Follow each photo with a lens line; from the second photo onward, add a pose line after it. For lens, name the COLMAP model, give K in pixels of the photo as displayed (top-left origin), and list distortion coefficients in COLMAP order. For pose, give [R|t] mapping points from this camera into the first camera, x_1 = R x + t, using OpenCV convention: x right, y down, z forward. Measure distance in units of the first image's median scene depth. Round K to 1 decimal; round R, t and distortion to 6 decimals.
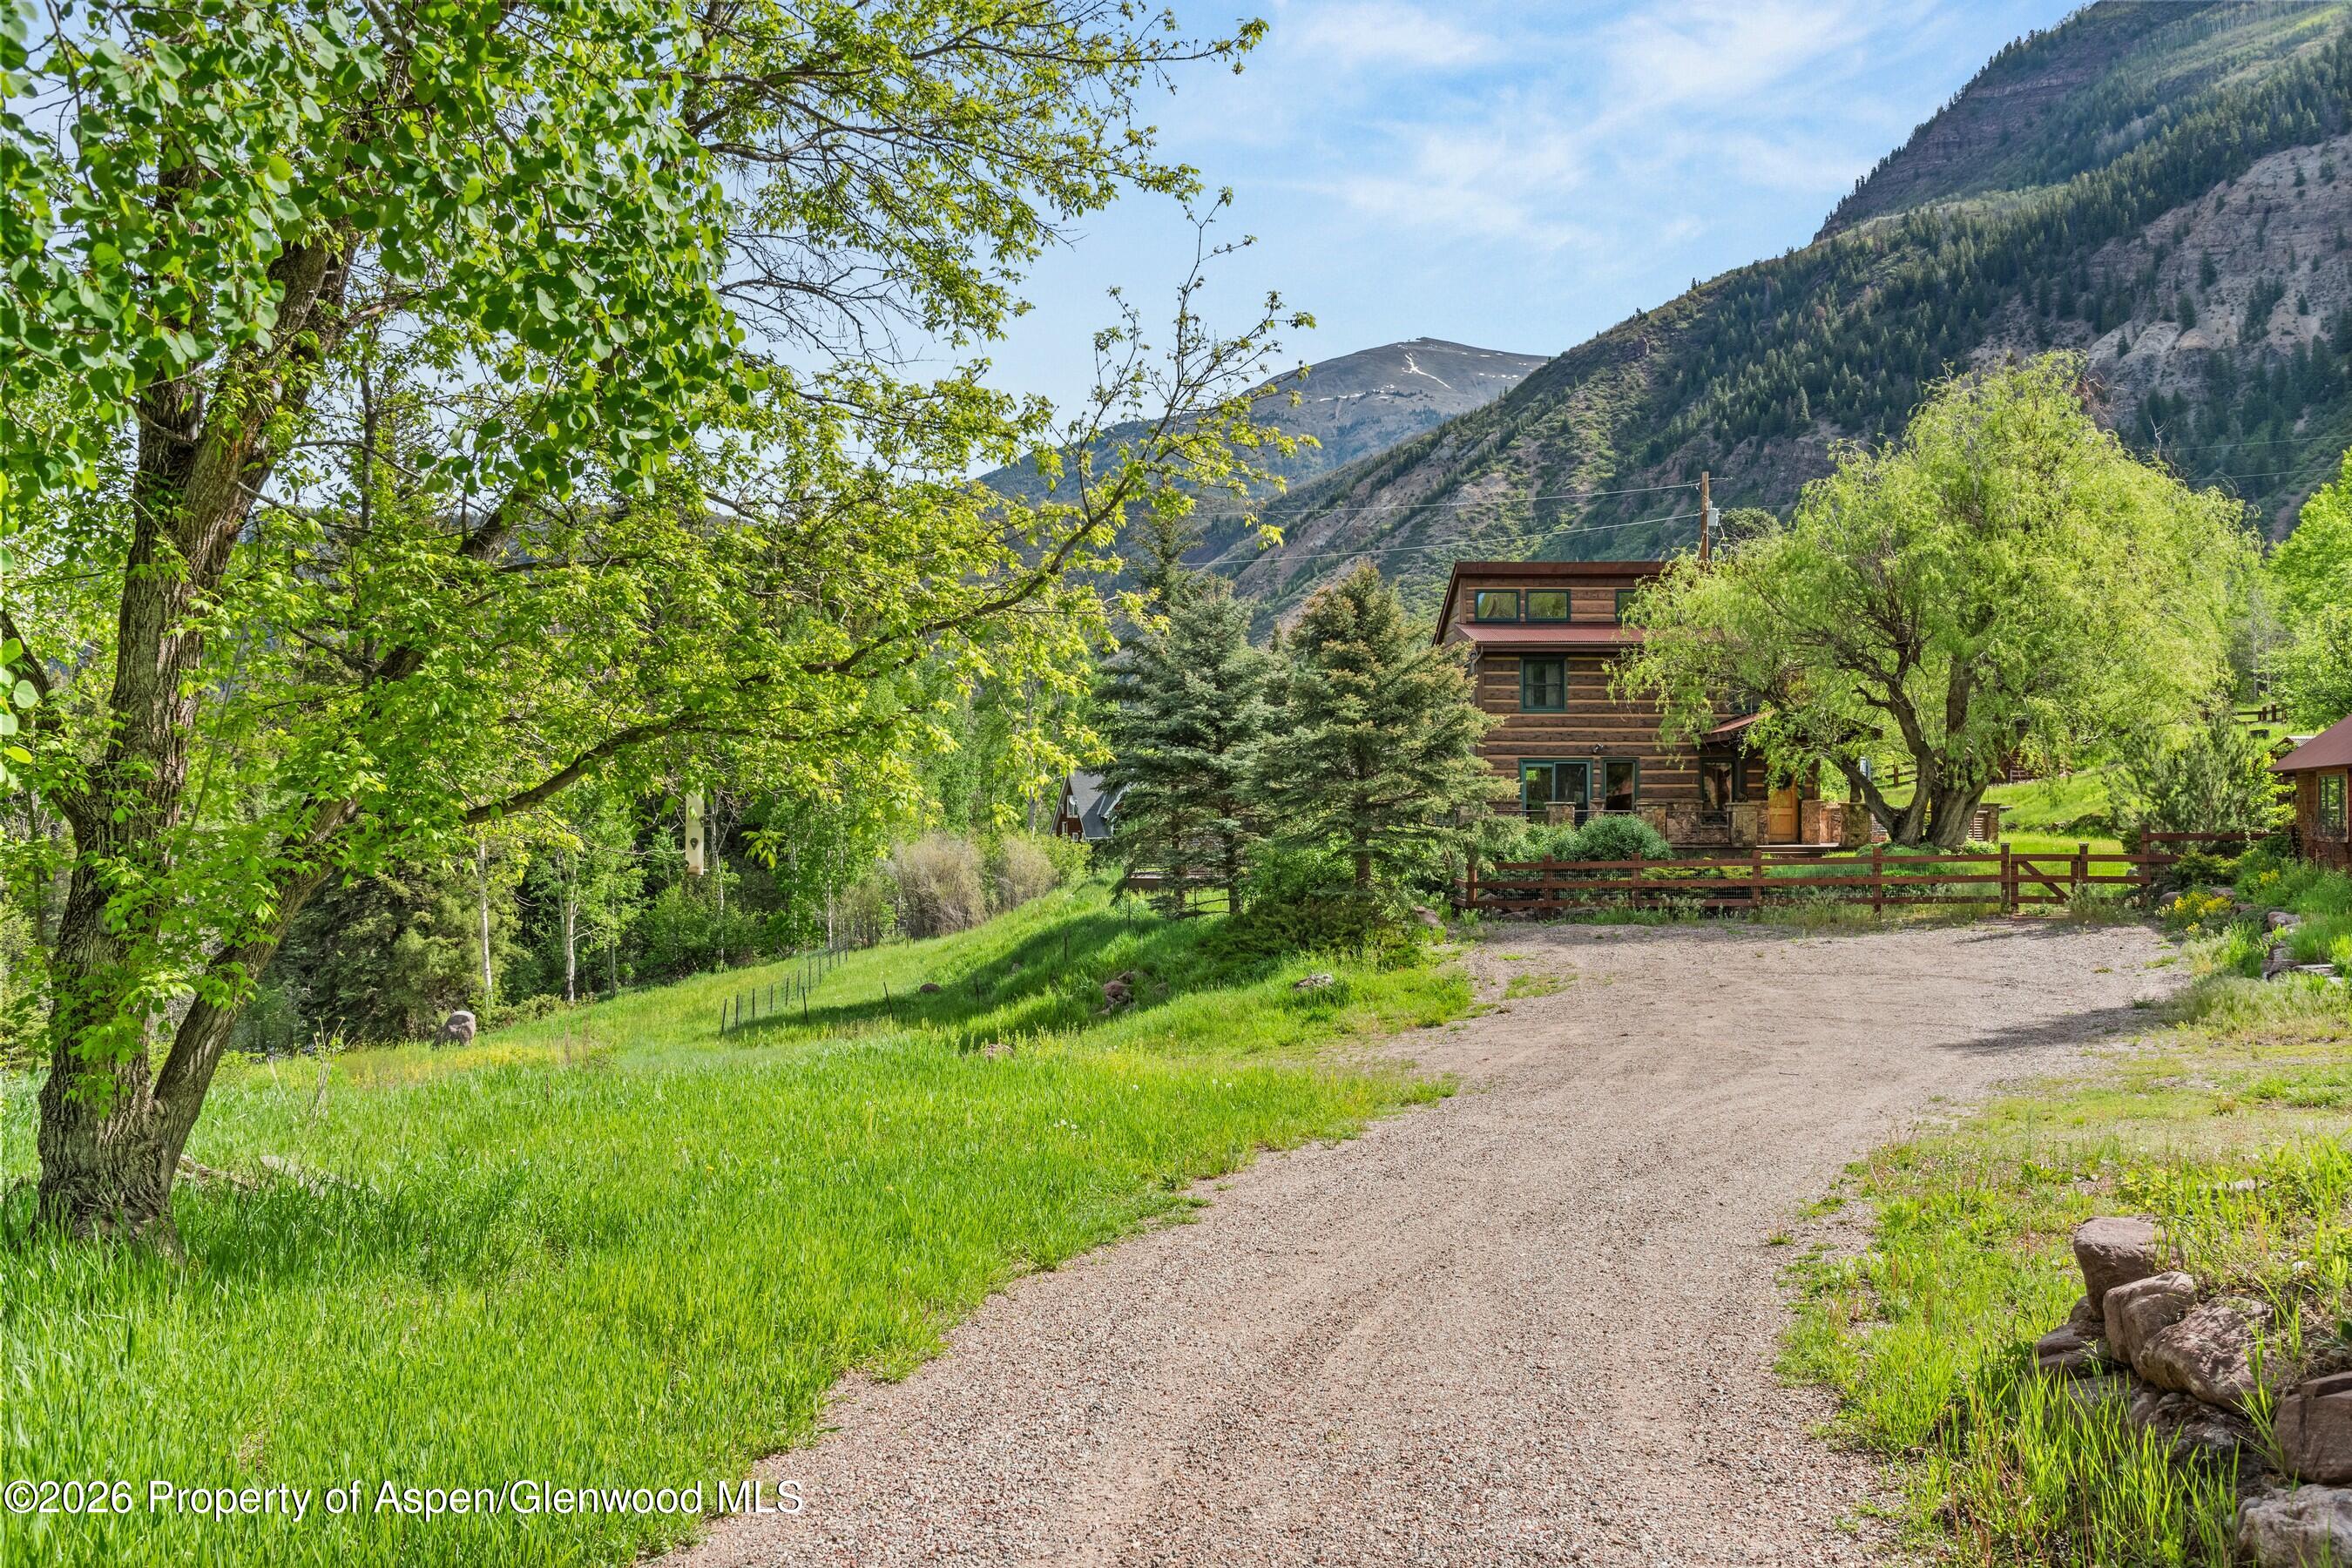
lens RADIAL K [[1971.1, 0, 1161.9], [0, 1971.1, 814.0], [0, 0, 1]] dist [-0.011144, -0.014470]
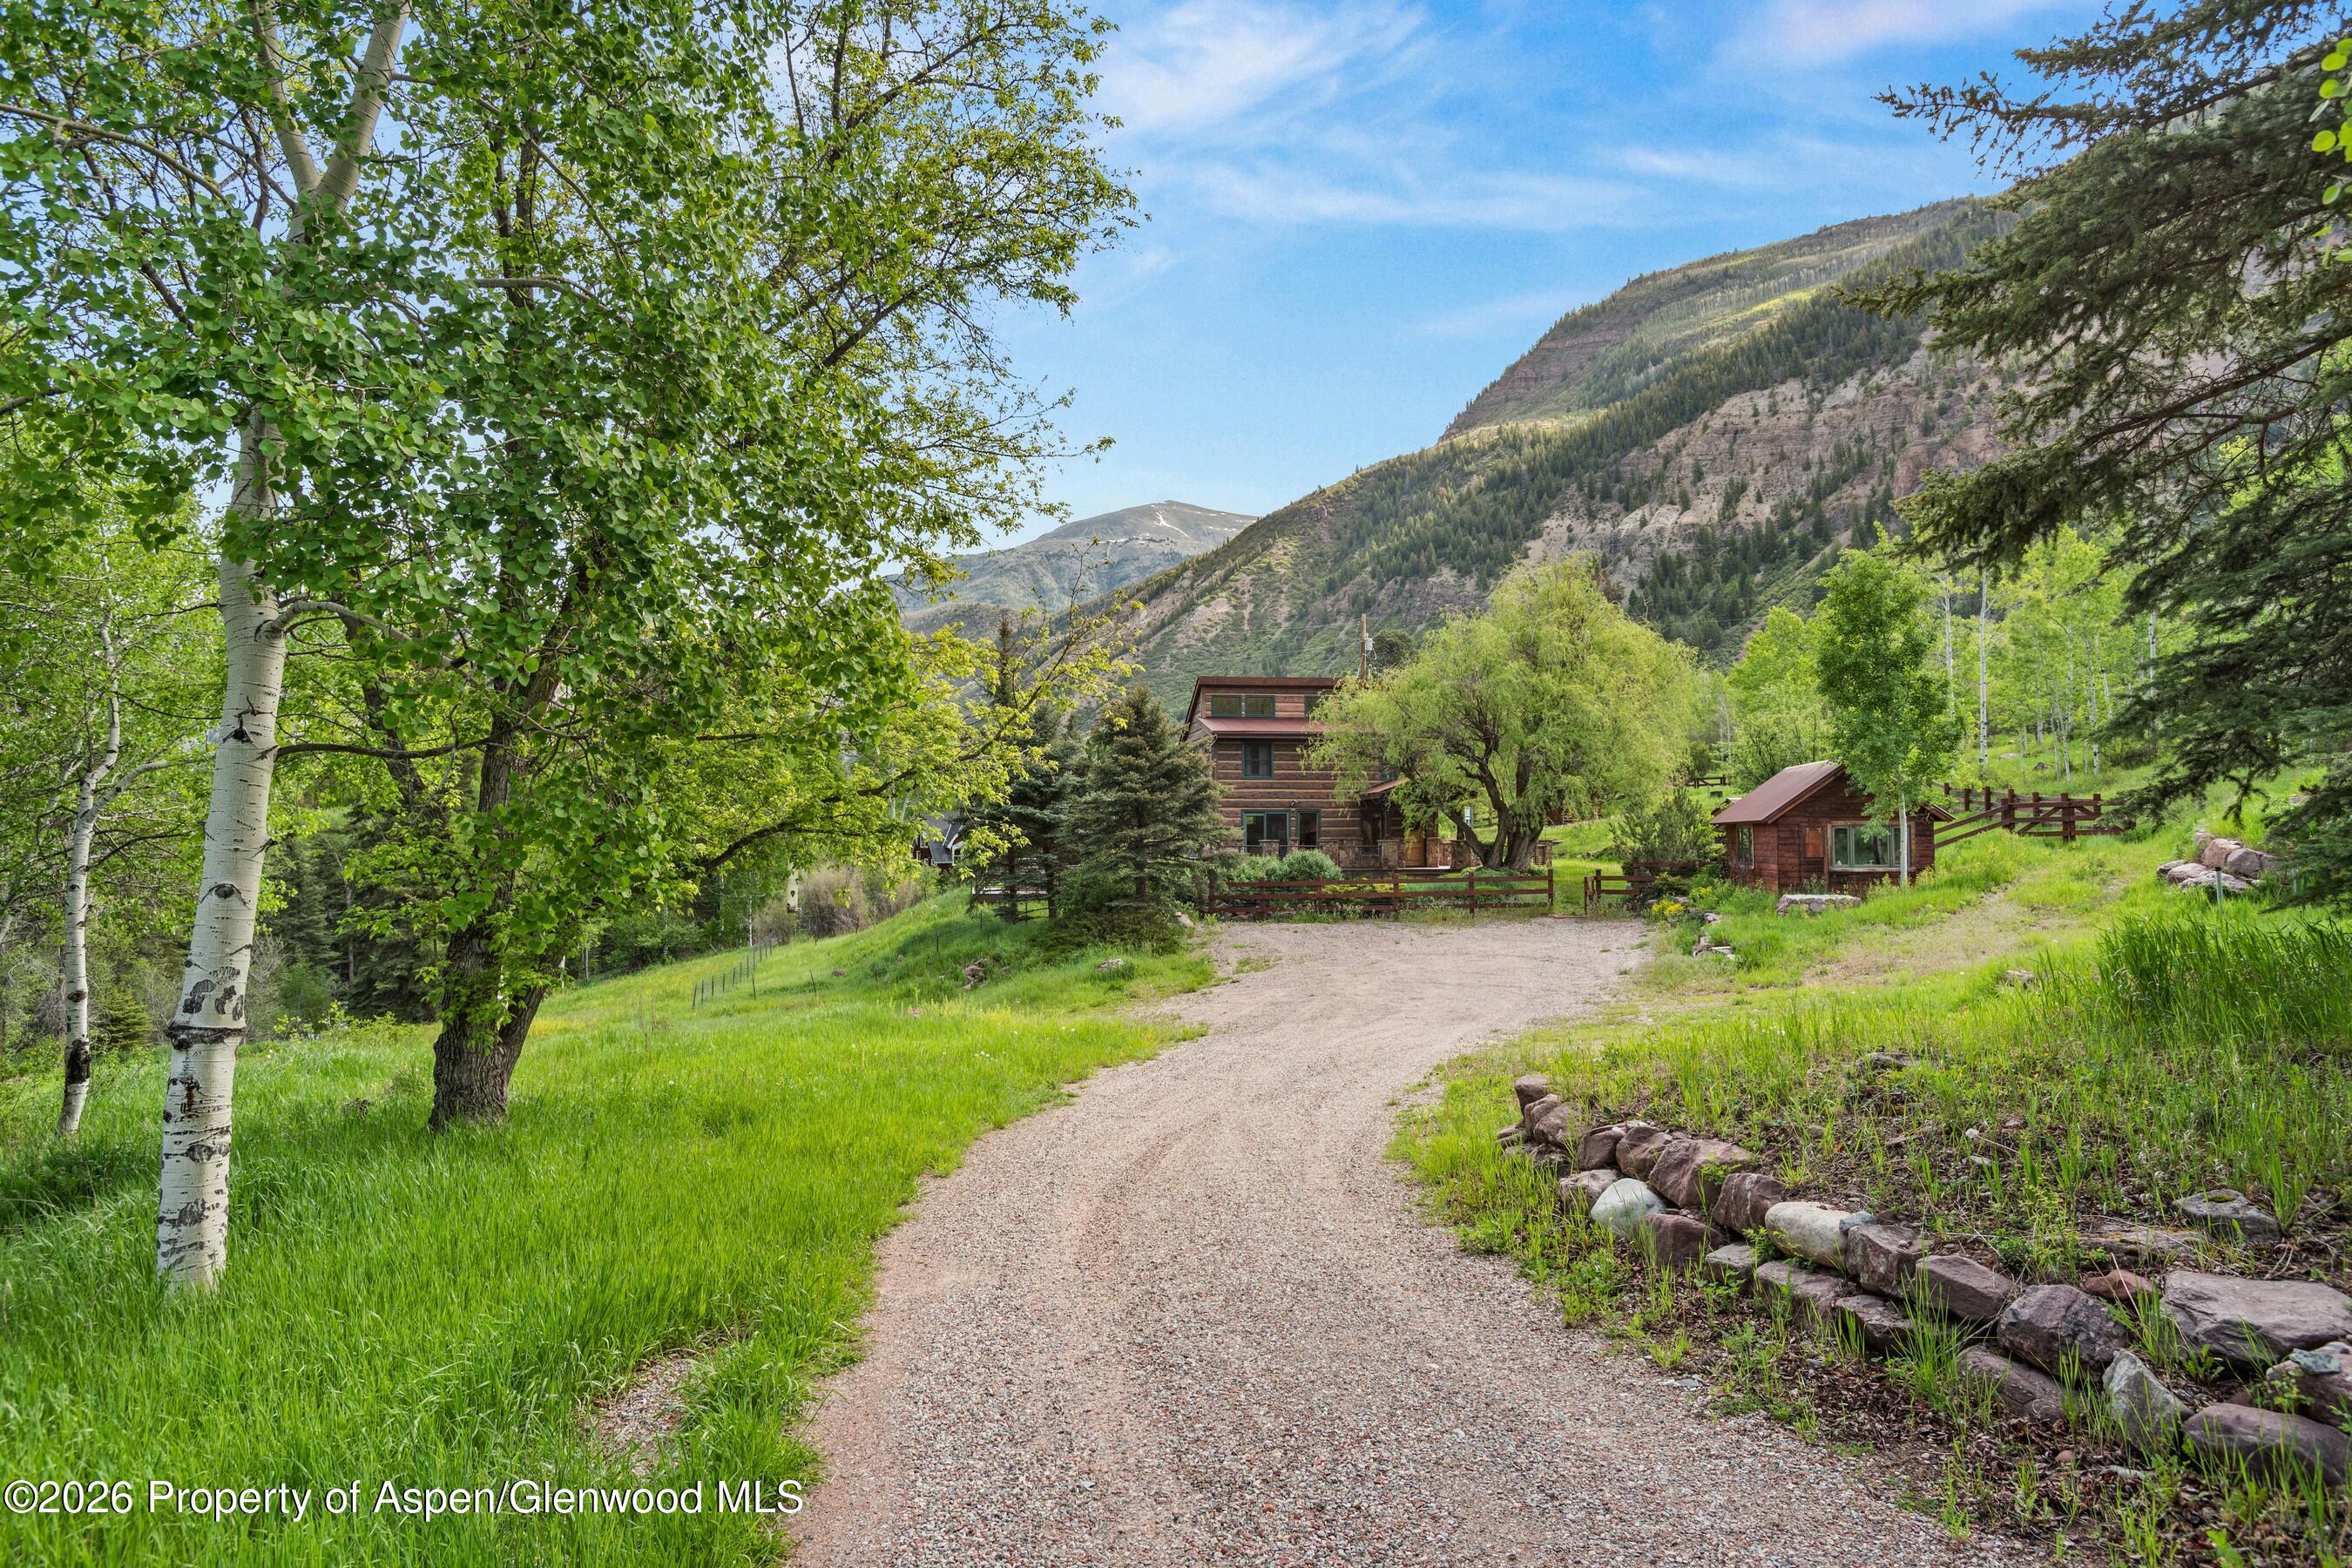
lens RADIAL K [[1427.9, 0, 1176.0], [0, 1427.9, 784.0], [0, 0, 1]] dist [0.001559, 0.000885]
pose [[0.990787, 0.003546, 0.135385, -0.015415], [0.001793, 0.999226, -0.039292, -0.006841], [-0.135420, 0.039173, 0.990014, -0.068055]]
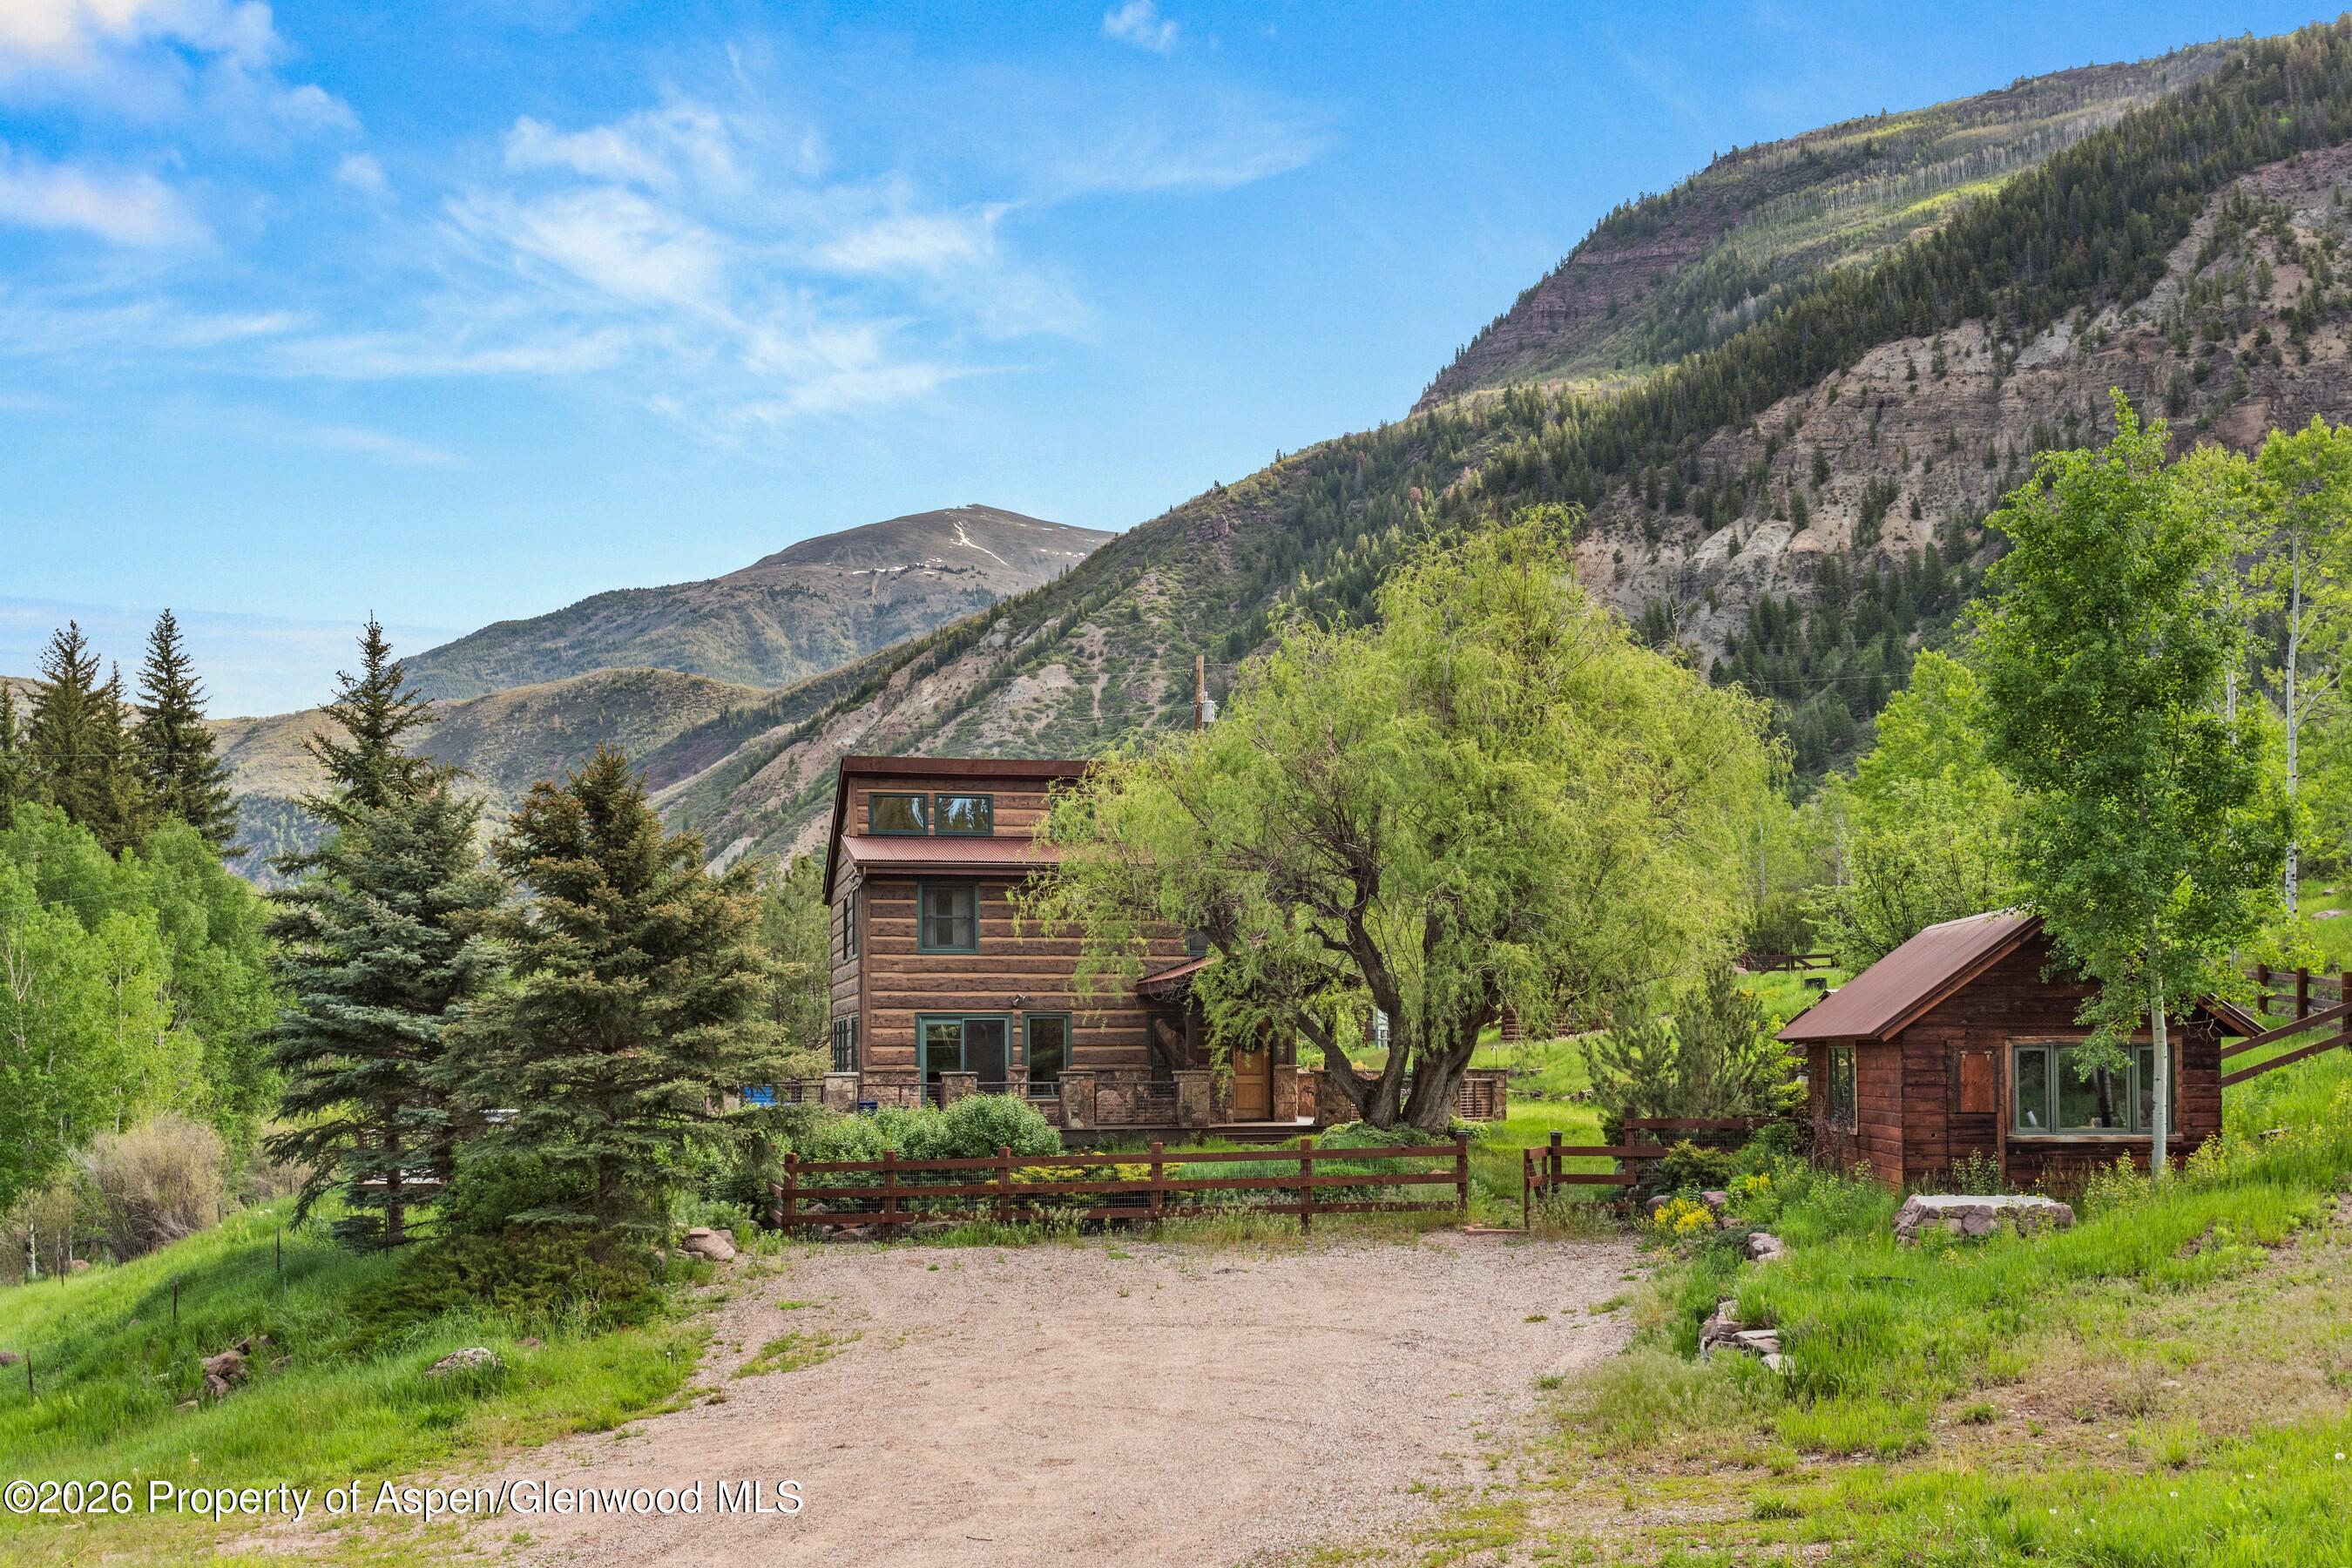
lens RADIAL K [[2323.0, 0, 1178.5], [0, 2323.0, 1033.5], [0, 0, 1]] dist [0.004858, -0.002546]
pose [[0.976467, -0.002336, 0.215654, 0.103481], [0.005047, 0.999915, -0.012020, -0.011006], [-0.215607, 0.012825, 0.976396, 0.114547]]
